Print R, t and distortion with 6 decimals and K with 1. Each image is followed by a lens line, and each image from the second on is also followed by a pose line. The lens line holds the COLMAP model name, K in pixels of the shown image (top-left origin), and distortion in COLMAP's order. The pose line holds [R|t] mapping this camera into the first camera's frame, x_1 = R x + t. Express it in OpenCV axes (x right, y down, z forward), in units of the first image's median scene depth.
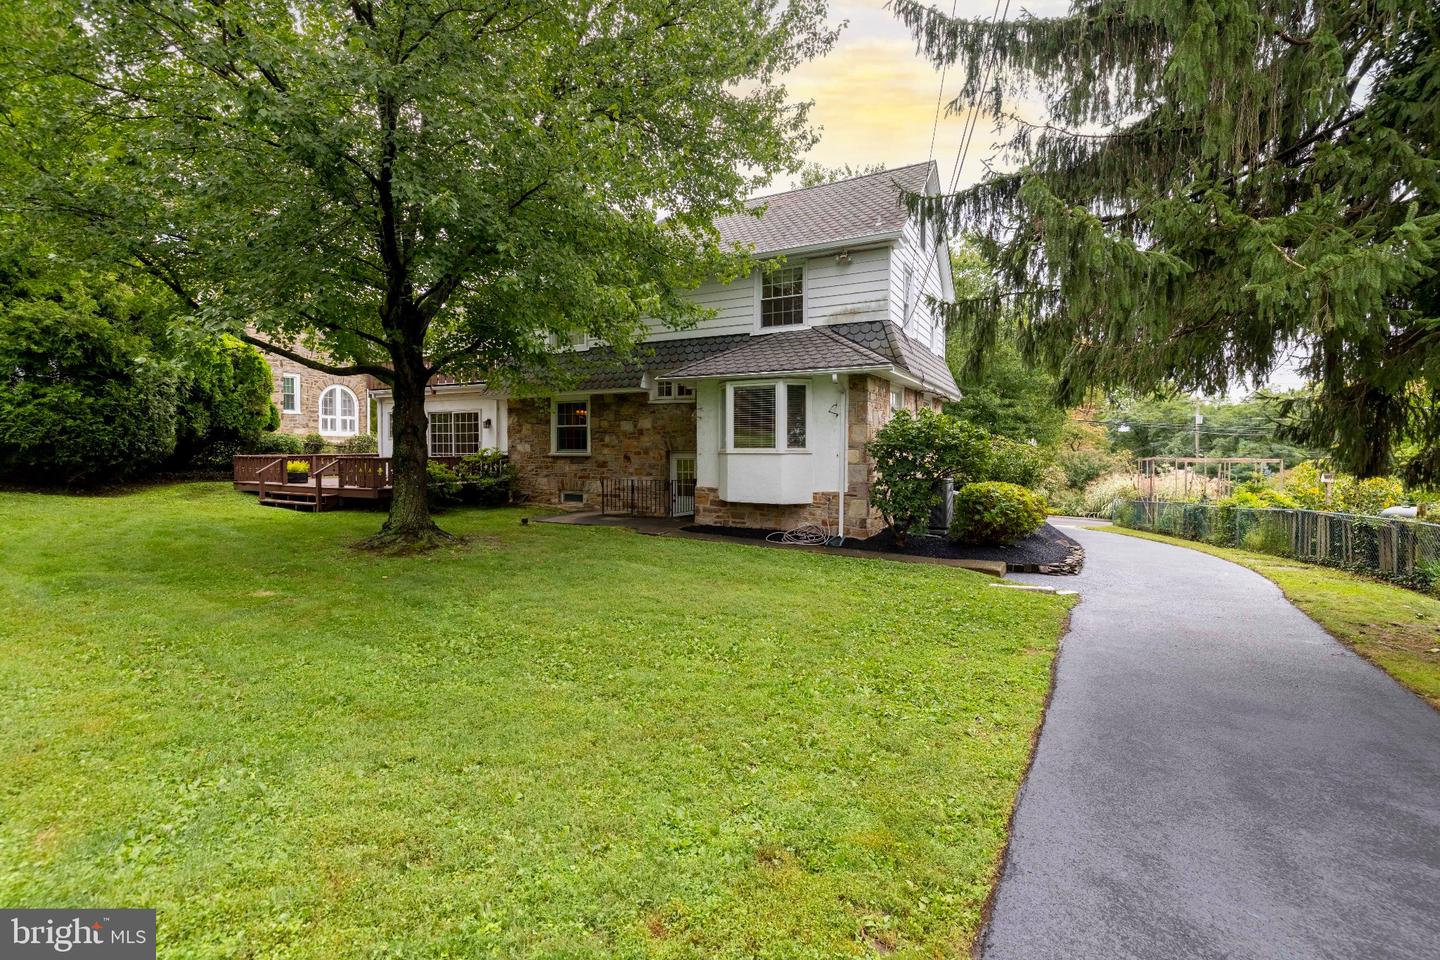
lens RADIAL K [[632.7, 0, 707.0], [0, 632.7, 472.9], [0, 0, 1]] dist [0.000077, 0.001283]
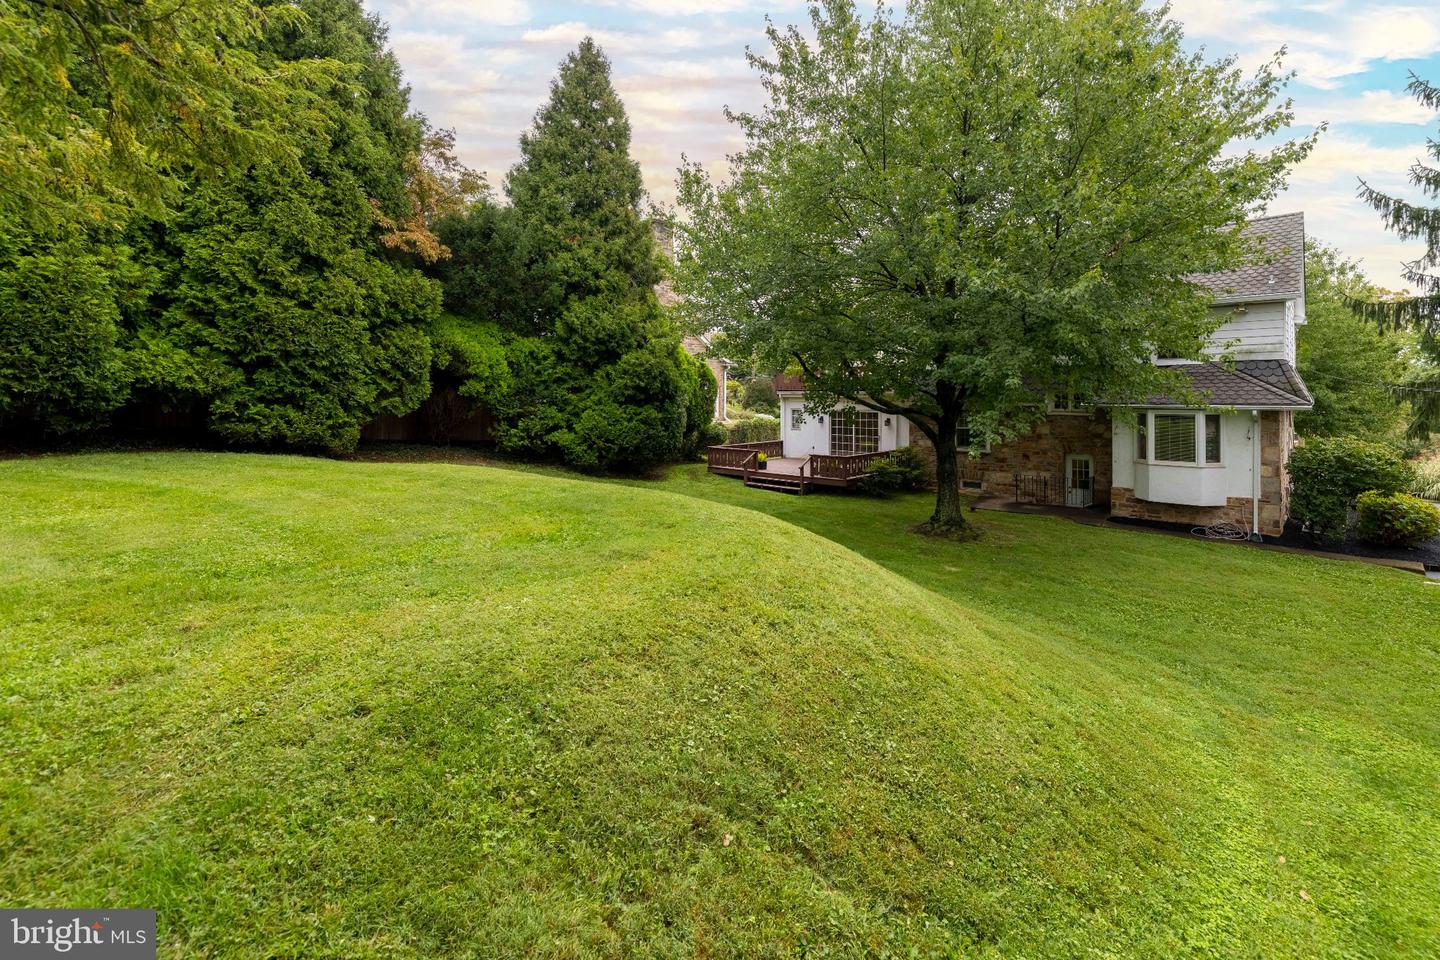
lens RADIAL K [[632.7, 0, 788.8], [0, 632.7, 408.3], [0, 0, 1]] dist [0.000077, 0.001283]
pose [[0.982270, 0.001586, -0.187465, -0.434137], [-0.006105, 0.999705, -0.023528, -0.106233], [0.187373, 0.024255, 0.981989, -0.409646]]
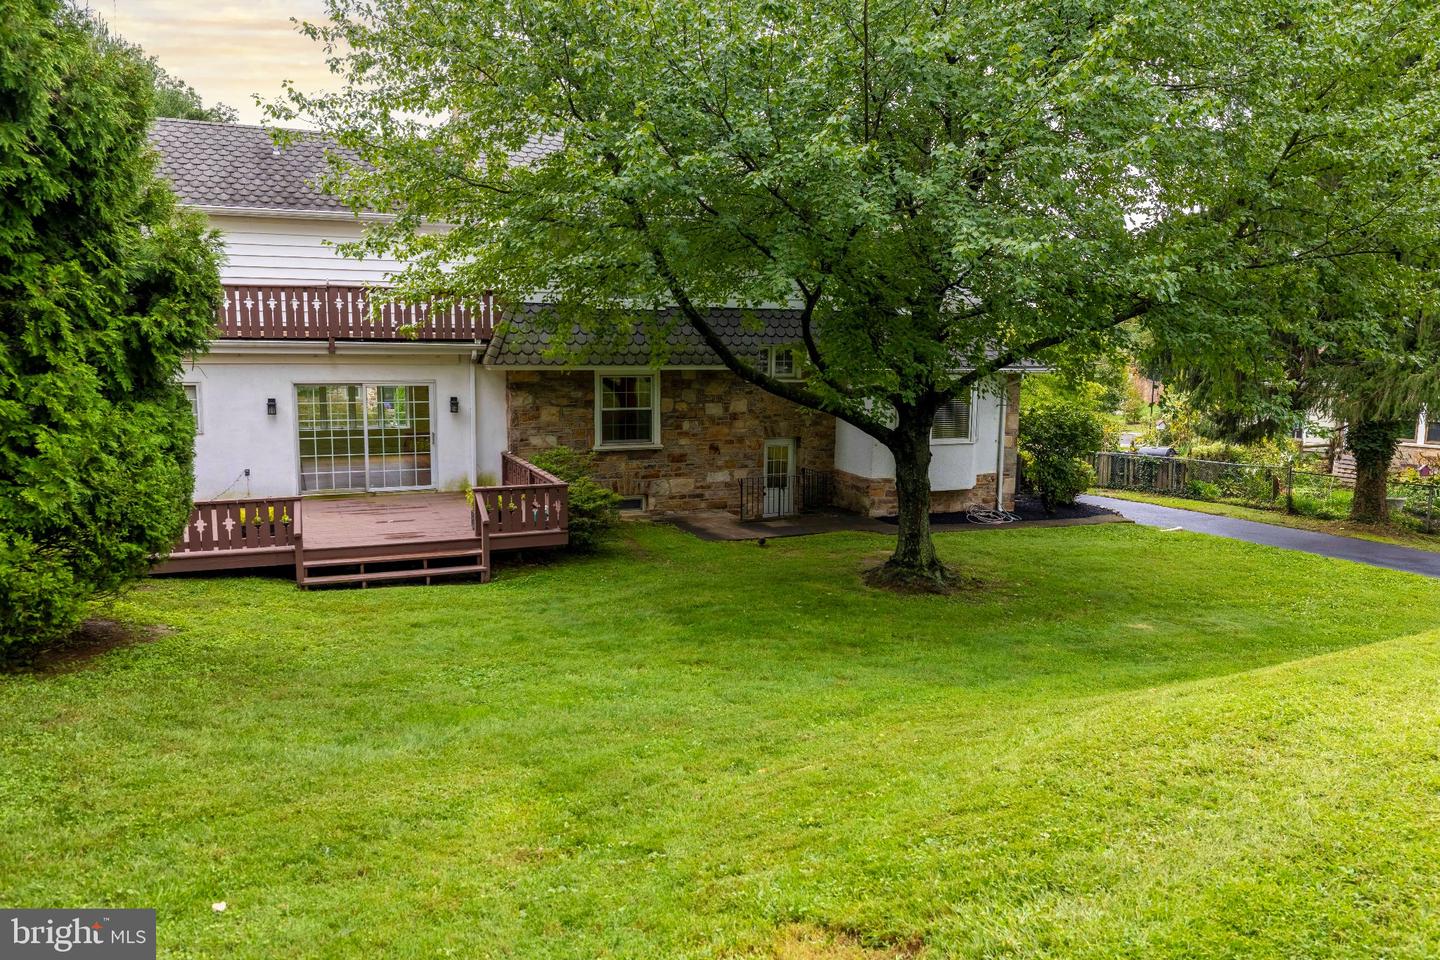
lens RADIAL K [[1026.3, 0, 723.0], [0, 1026.3, 474.8], [0, 0, 1]] dist [0.003277, -0.014164]
pose [[0.616332, -0.101701, 0.780891, -1.405543], [0.018273, 0.993206, 0.114930, -0.172358], [-0.787274, -0.056566, 0.614003, 0.222168]]
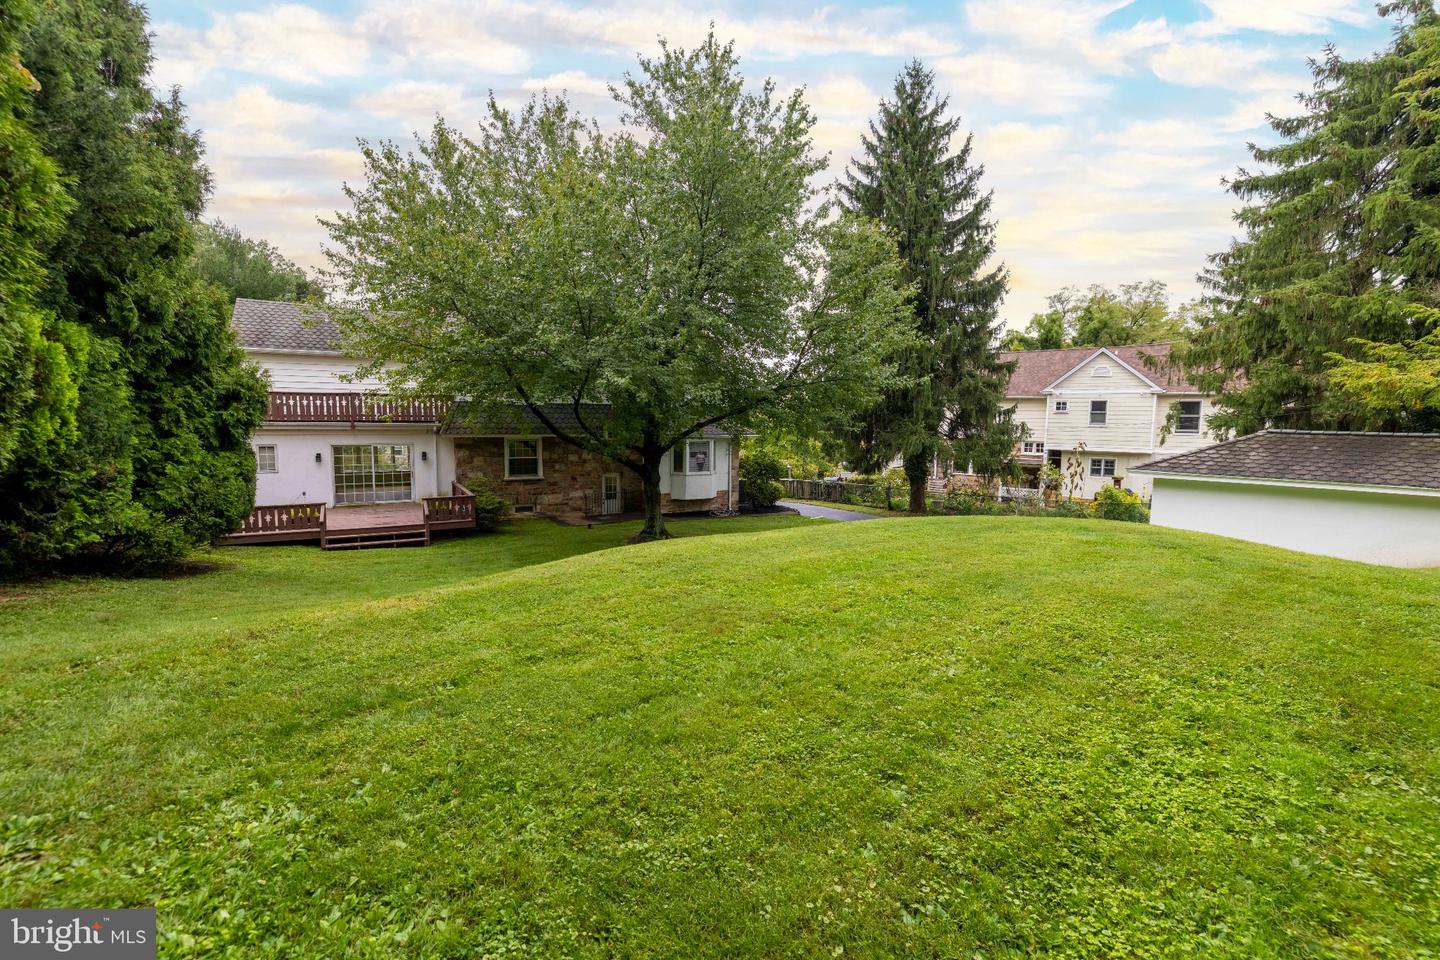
lens RADIAL K [[632.7, 0, 720.5], [0, 632.7, 476.5], [0, 0, 1]] dist [0.000077, 0.001283]
pose [[0.533074, -0.076040, 0.842645, -1.489472], [0.023640, 0.996903, 0.075005, -0.163897], [-0.845739, -0.020063, 0.533220, -0.133212]]
